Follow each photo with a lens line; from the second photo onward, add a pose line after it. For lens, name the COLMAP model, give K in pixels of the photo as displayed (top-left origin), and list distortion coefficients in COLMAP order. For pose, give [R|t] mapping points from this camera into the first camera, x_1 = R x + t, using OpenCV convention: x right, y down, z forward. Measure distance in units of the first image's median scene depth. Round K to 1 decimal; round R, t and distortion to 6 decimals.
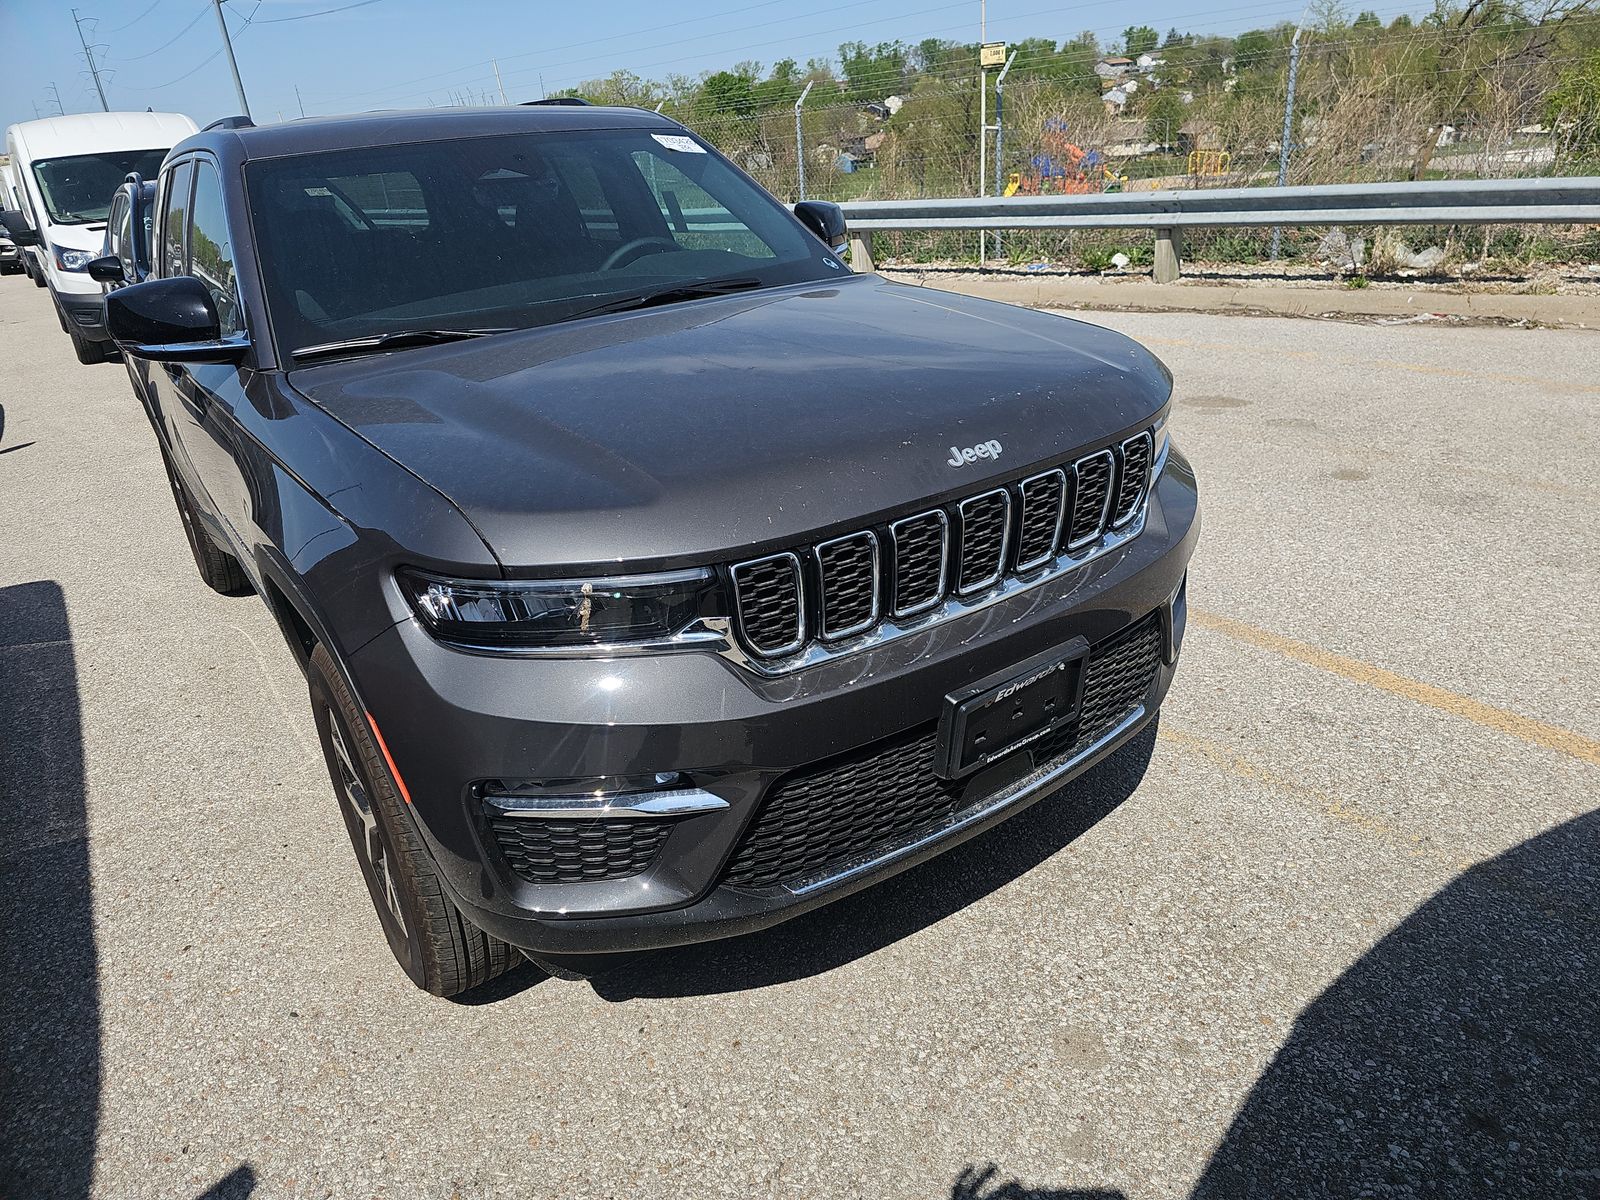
lens RADIAL K [[1075.0, 0, 799.6], [0, 1075.0, 605.6], [0, 0, 1]] dist [0.072800, -0.074589]
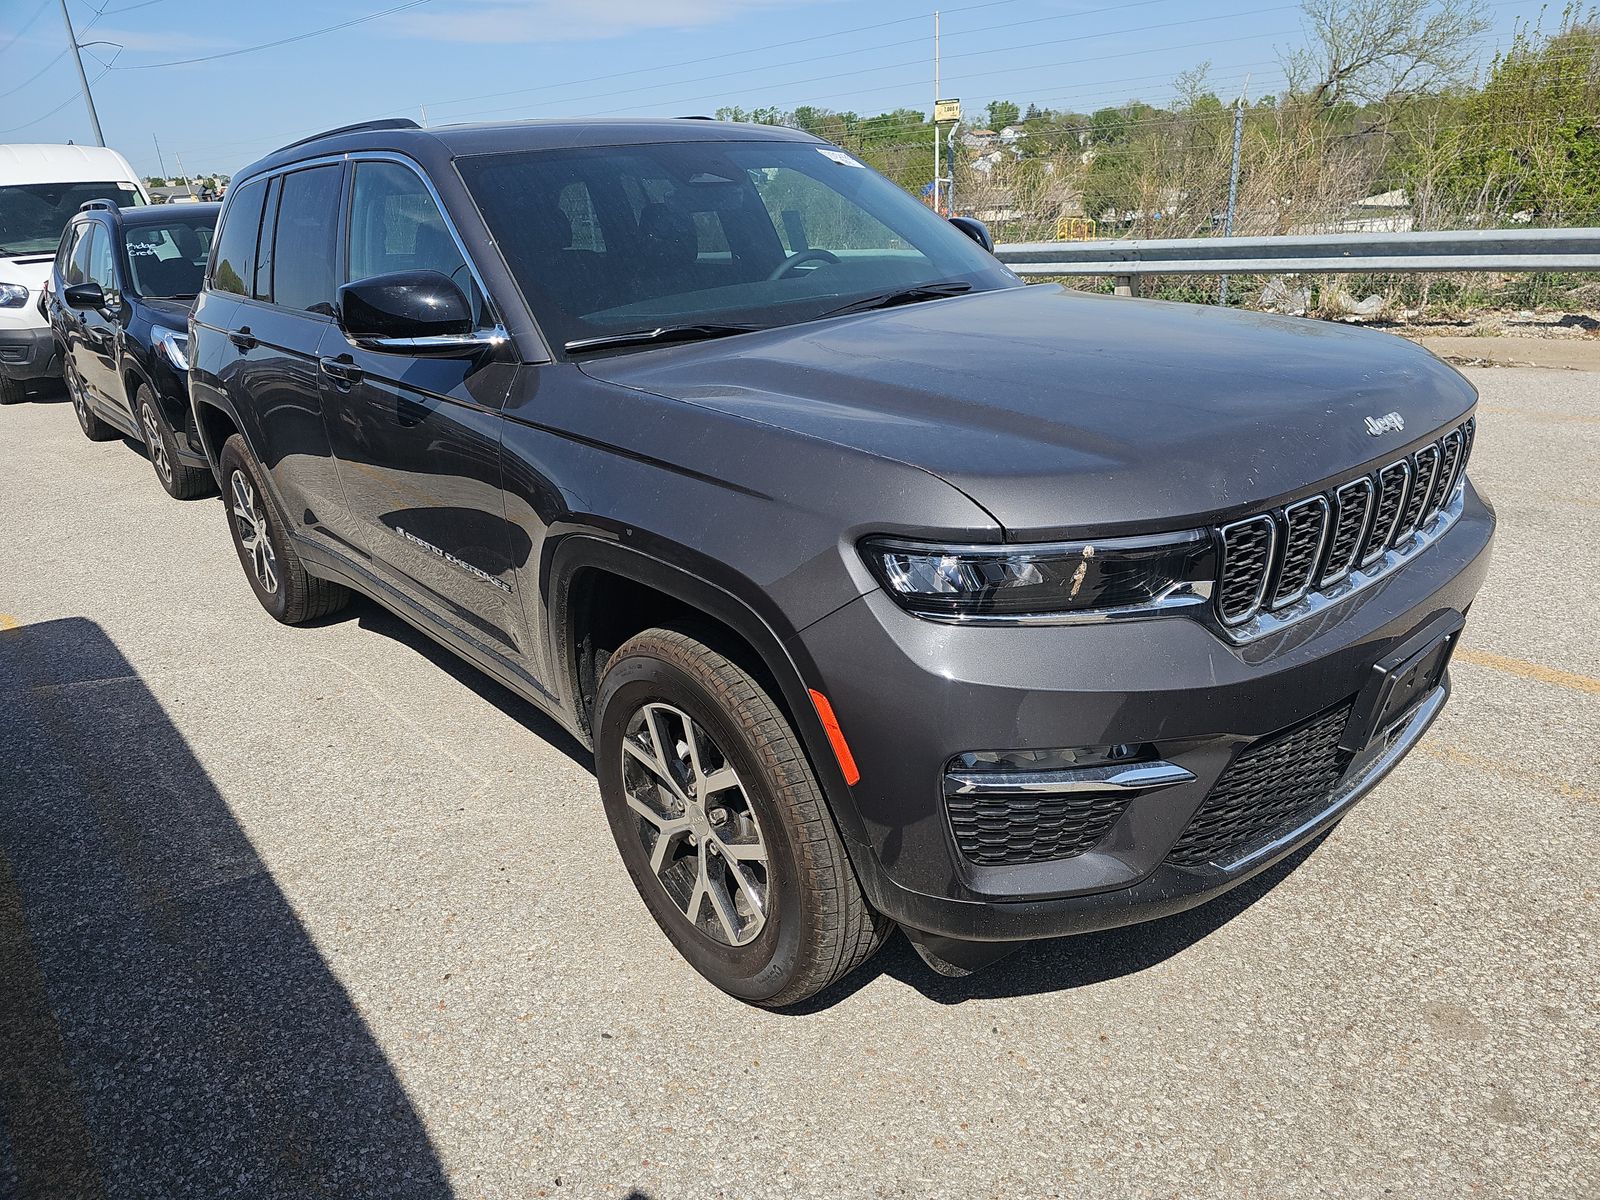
lens RADIAL K [[1075.0, 0, 799.6], [0, 1075.0, 605.6], [0, 0, 1]] dist [0.072800, -0.074589]
pose [[0.994834, -0.016692, 0.100136, -0.370041], [0.021326, 0.998742, -0.045388, 0.048238], [-0.099253, 0.047289, 0.993938, 0.033677]]
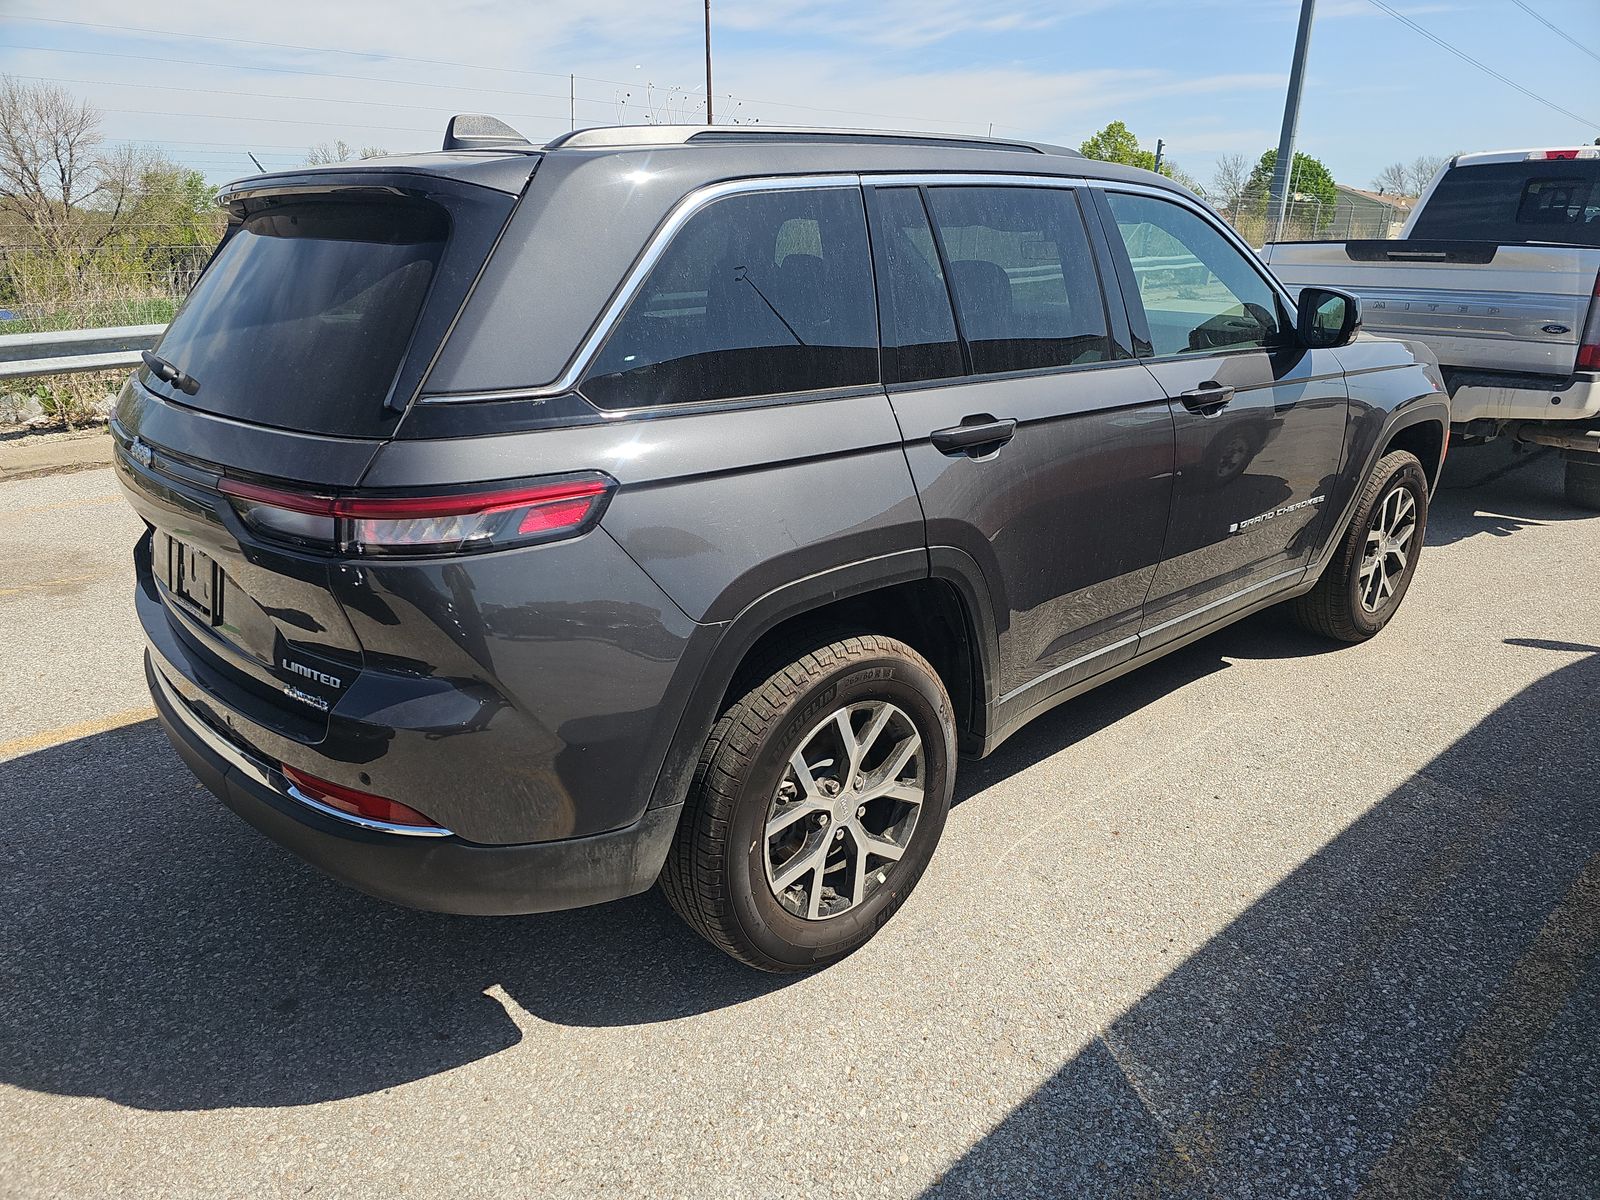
lens RADIAL K [[1075.0, 0, 799.6], [0, 1075.0, 605.6], [0, 0, 1]] dist [0.072800, -0.074589]
pose [[-0.144392, -0.252649, 0.956723, -2.017433], [0.411620, 0.863897, 0.290259, -0.671336], [-0.899844, 0.435718, -0.020744, 1.921469]]
